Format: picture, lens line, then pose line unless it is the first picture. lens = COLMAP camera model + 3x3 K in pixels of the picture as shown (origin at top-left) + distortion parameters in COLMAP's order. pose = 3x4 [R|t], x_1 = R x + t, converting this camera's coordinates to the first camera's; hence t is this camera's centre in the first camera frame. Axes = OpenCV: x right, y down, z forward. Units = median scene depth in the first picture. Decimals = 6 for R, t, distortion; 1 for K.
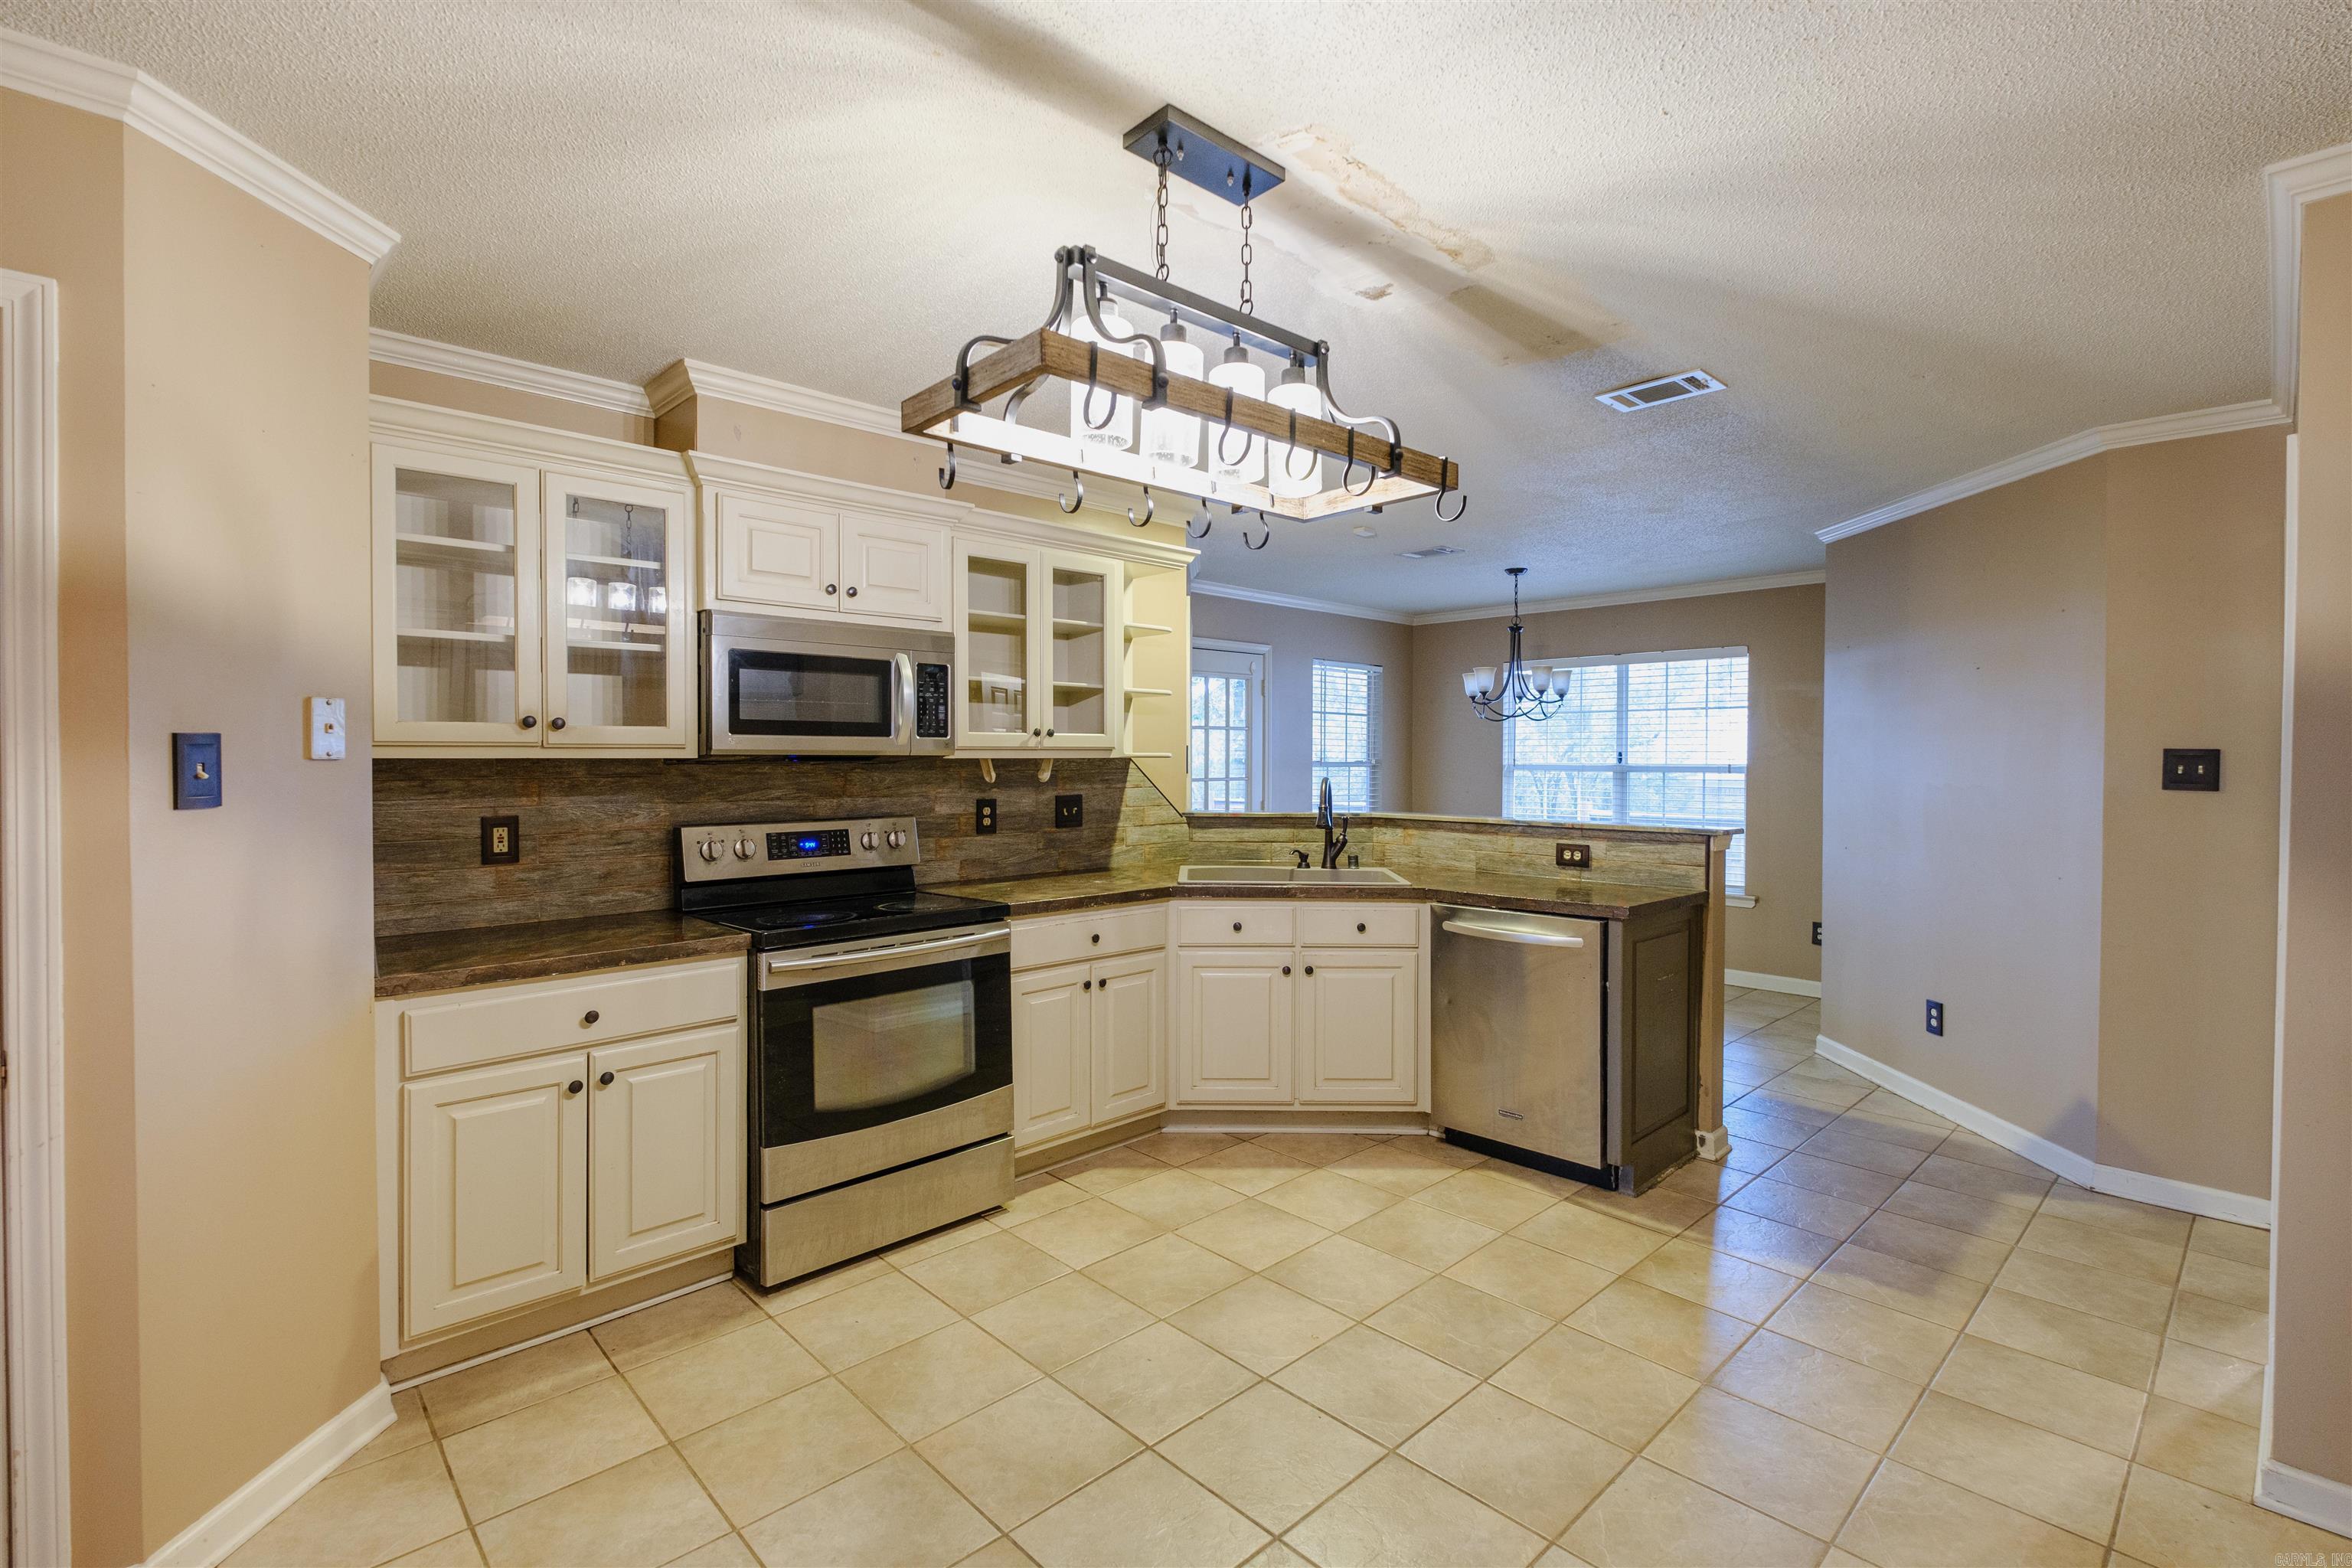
lens RADIAL K [[1026.5, 0, 1180.7], [0, 1026.5, 793.8], [0, 0, 1]] dist [0.011106, -0.006141]
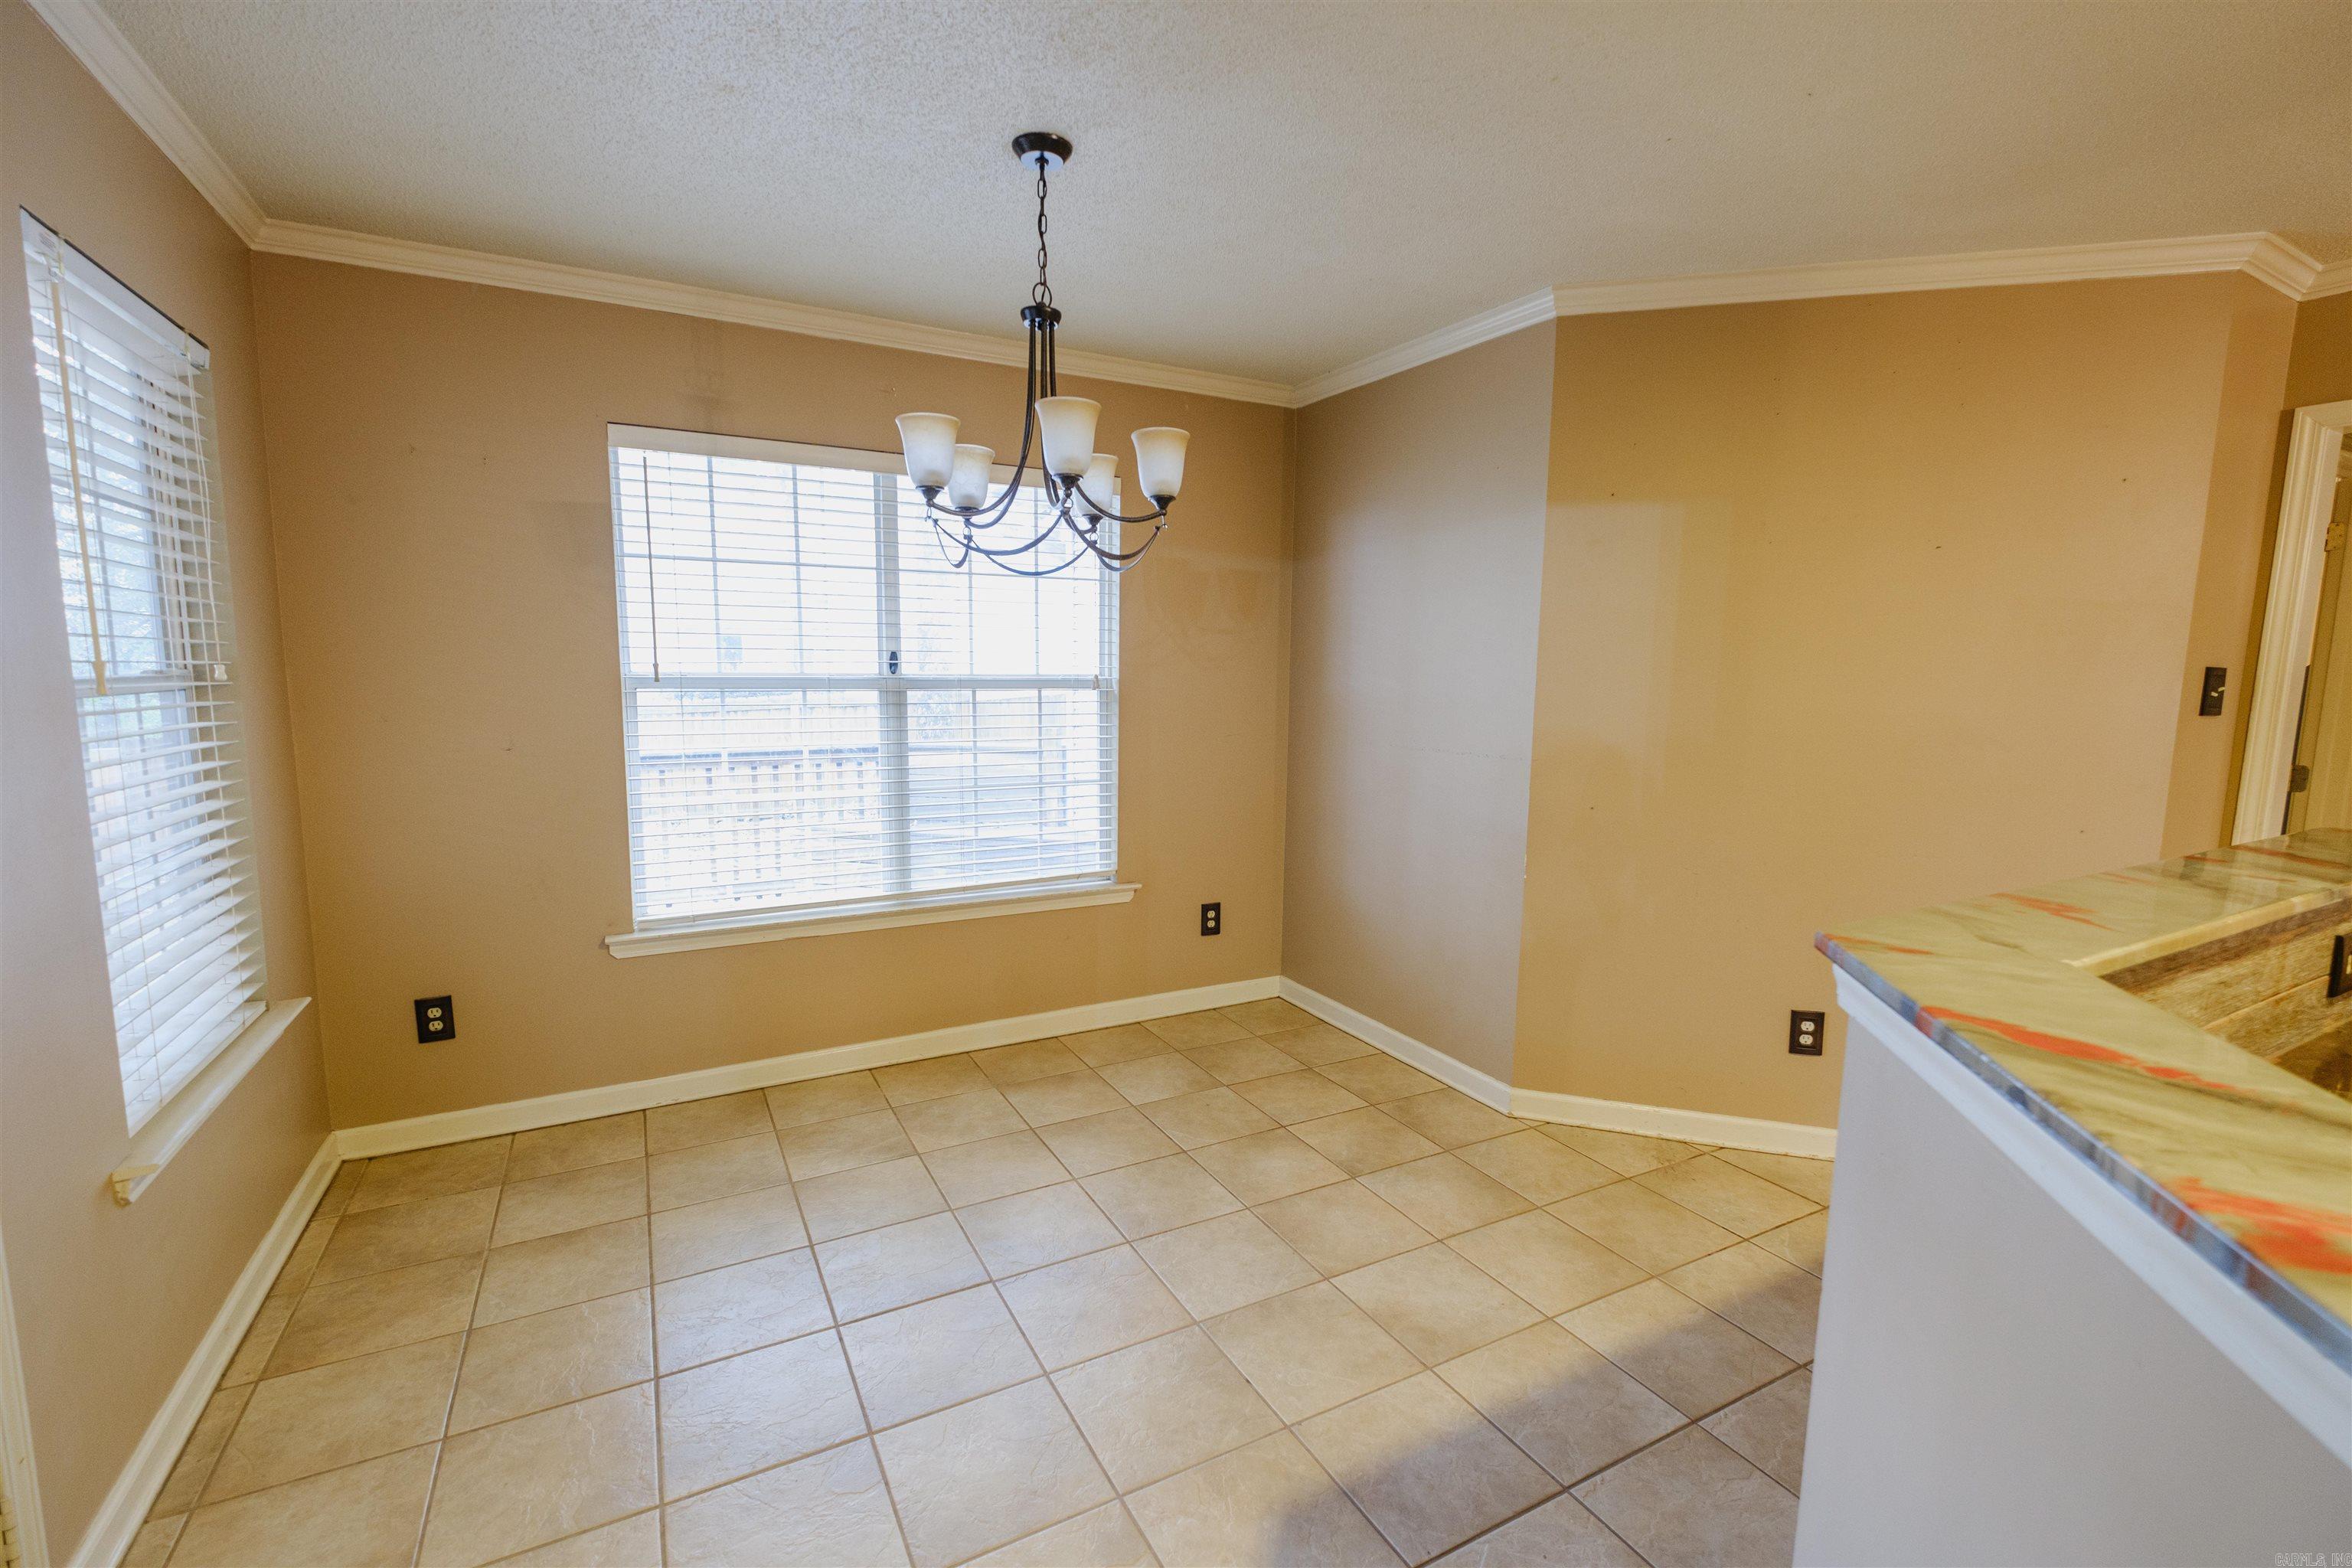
lens RADIAL K [[1026.5, 0, 1167.2], [0, 1026.5, 789.6], [0, 0, 1]] dist [0.011106, -0.006141]
pose [[0.253056, -0.121168, 0.959834, -0.031439], [0.028503, 0.992629, 0.117793, -0.028775], [-0.967032, -0.002450, 0.254644, 0.742322]]
